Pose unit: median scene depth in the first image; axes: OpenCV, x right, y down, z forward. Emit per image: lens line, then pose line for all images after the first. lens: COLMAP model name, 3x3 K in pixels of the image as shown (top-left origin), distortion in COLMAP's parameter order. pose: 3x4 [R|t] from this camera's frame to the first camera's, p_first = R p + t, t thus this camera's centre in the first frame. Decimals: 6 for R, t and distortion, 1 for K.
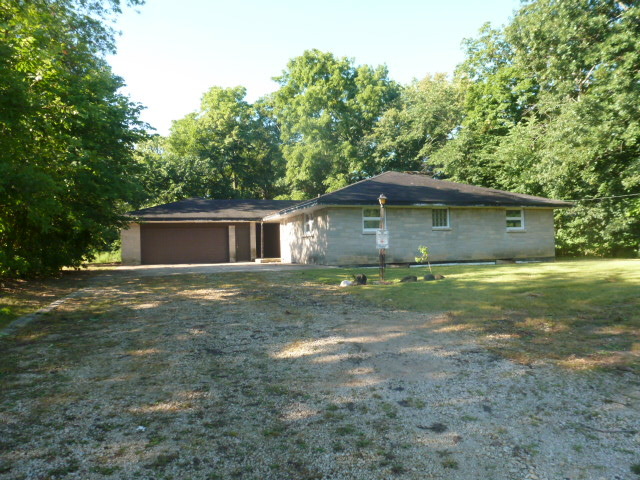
lens RADIAL K [[458.3, 0, 324.2], [0, 458.3, 241.7], [0, 0, 1]] dist [-0.045643, 0.002188]
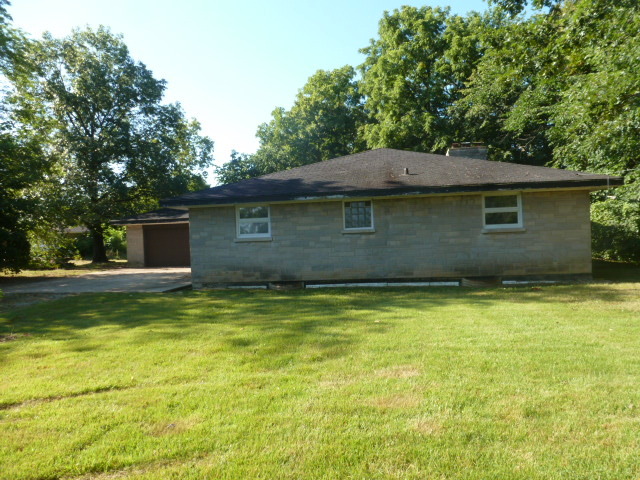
lens RADIAL K [[458.3, 0, 324.2], [0, 458.3, 241.7], [0, 0, 1]] dist [-0.045643, 0.002188]
pose [[0.887057, -0.004583, -0.461638, 0.507000], [0.021068, 0.999311, 0.030562, -0.033430], [0.461180, -0.036836, 0.886542, 0.366950]]
